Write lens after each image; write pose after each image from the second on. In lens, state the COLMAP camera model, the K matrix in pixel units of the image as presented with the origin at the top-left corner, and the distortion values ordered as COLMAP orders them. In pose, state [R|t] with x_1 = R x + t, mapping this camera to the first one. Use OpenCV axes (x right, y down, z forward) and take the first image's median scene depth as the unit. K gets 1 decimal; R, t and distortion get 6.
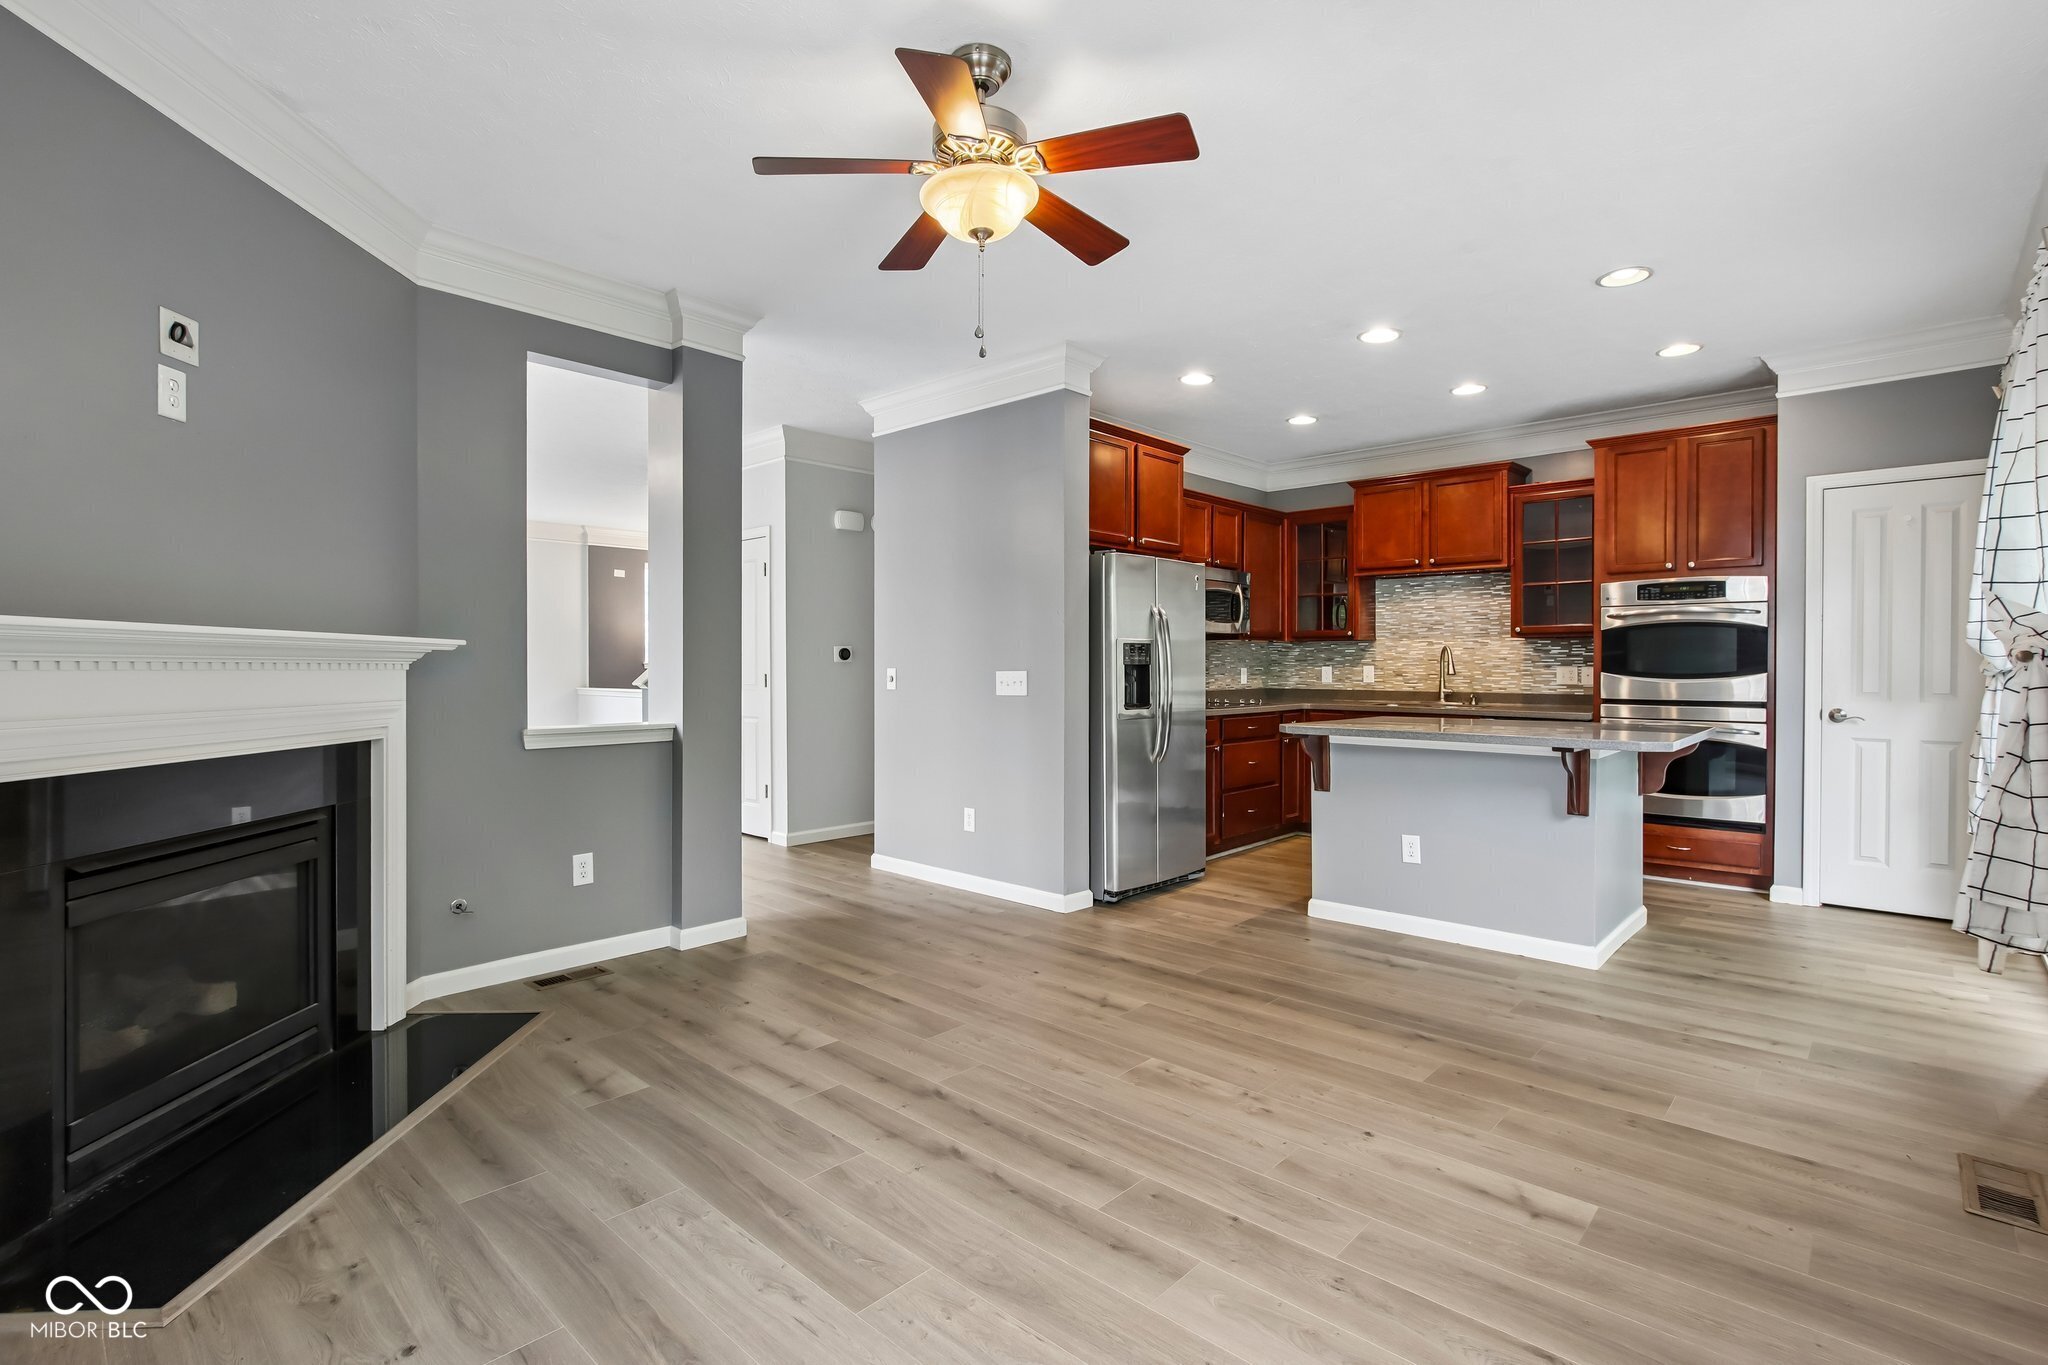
lens RADIAL K [[958.3, 0, 1026.9], [0, 958.3, 683.8], [0, 0, 1]] dist [-0.011190, 0.001087]
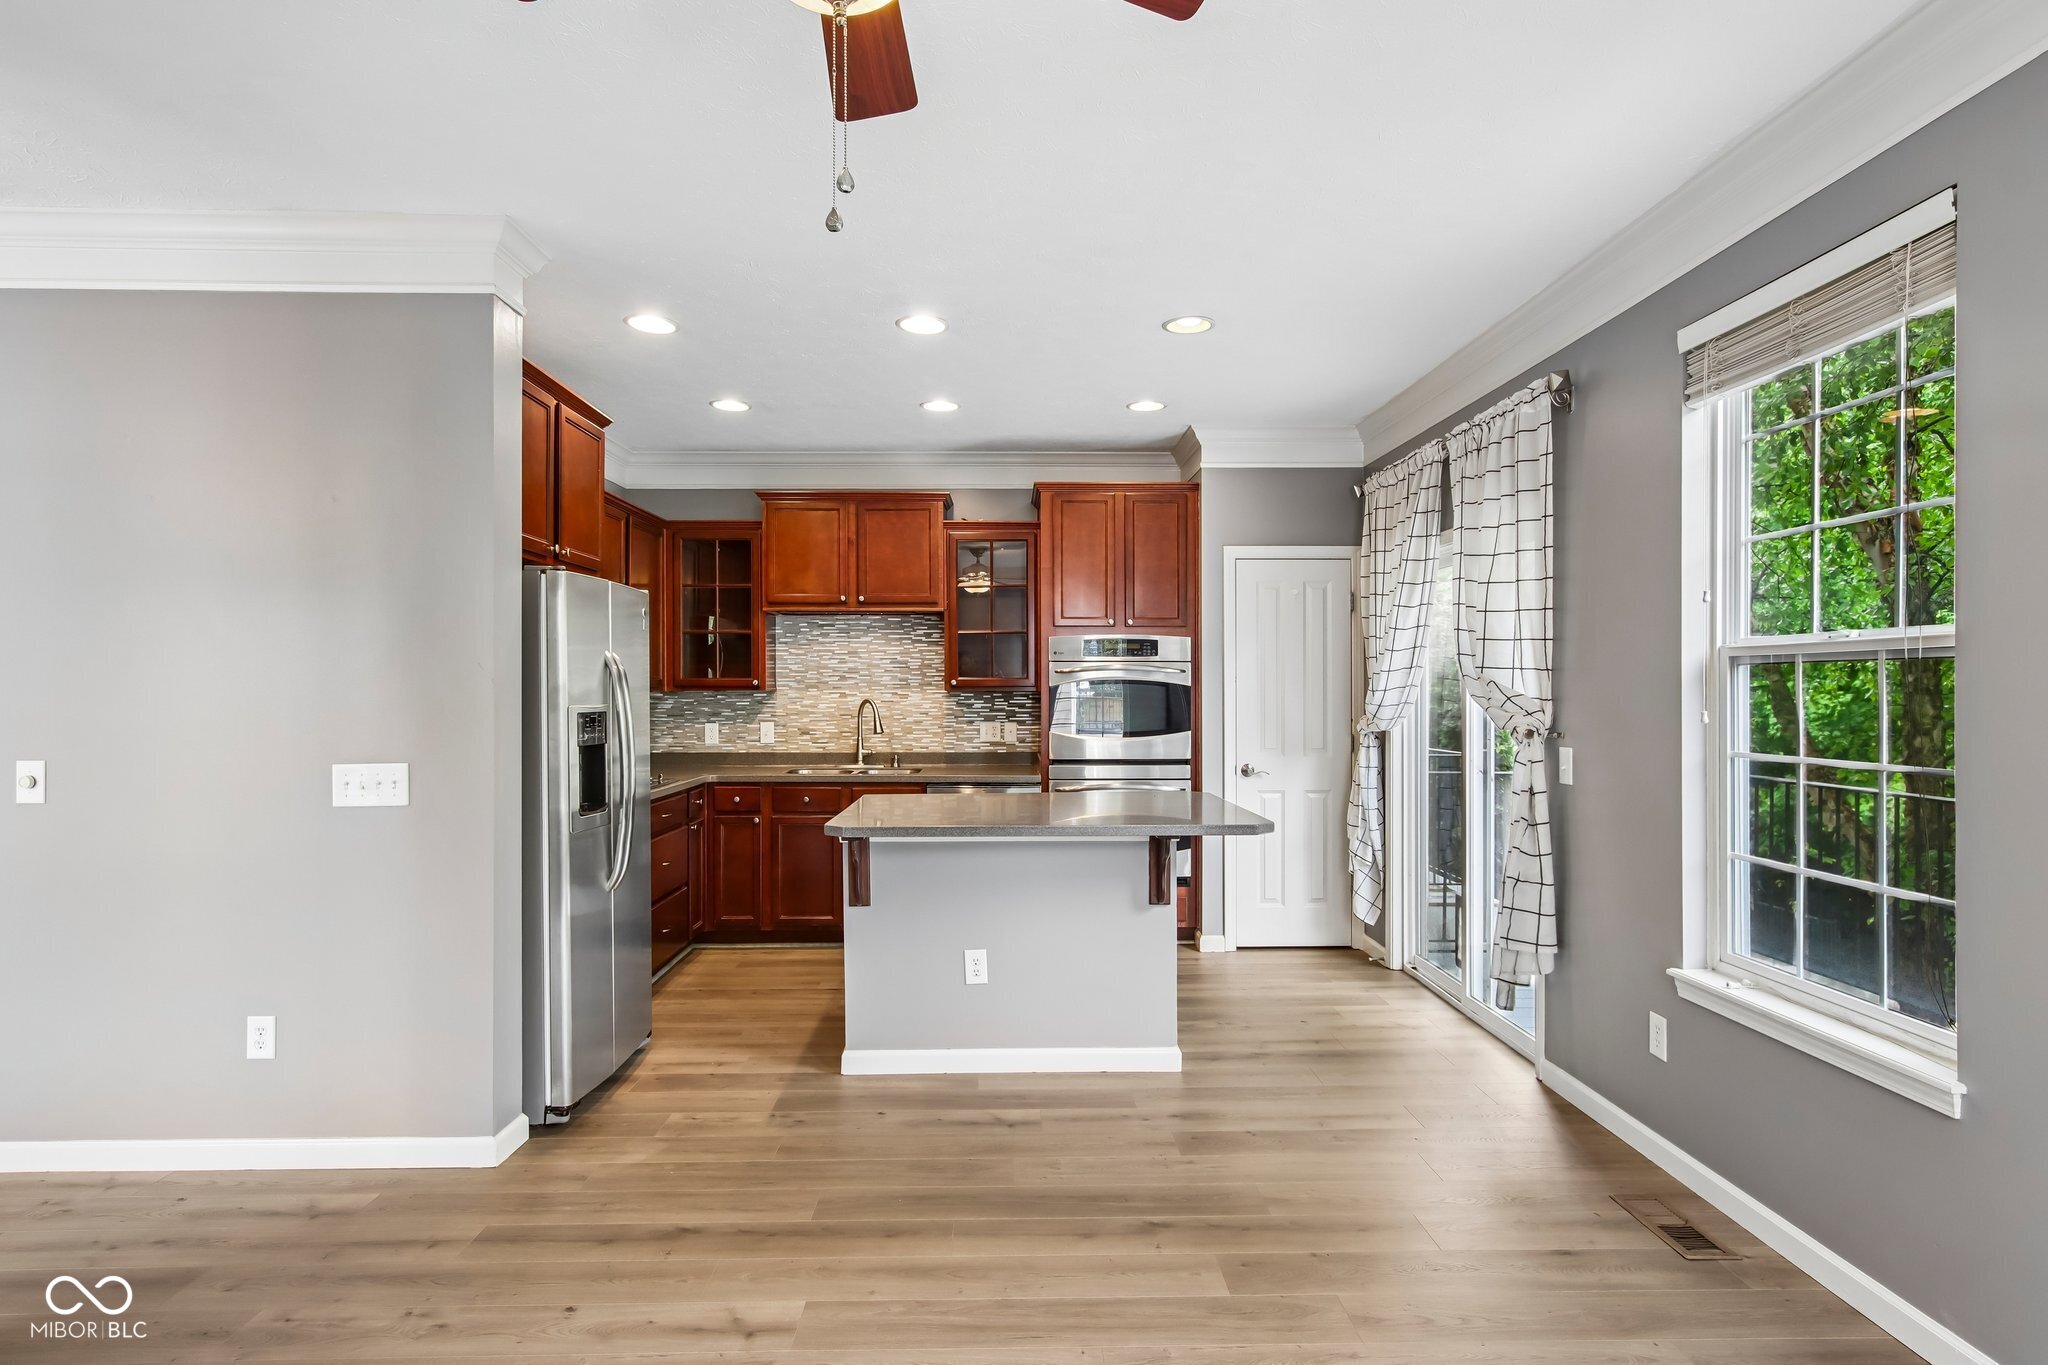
lens RADIAL K [[1119.7, 0, 1022.9], [0, 1119.7, 697.1], [0, 0, 1]] dist [0.002621, 0.002248]
pose [[0.720380, -0.006144, 0.693552, -0.206486], [0.015589, 0.999852, -0.007334, -0.043679], [-0.693404, 0.016095, 0.720369, 0.260166]]
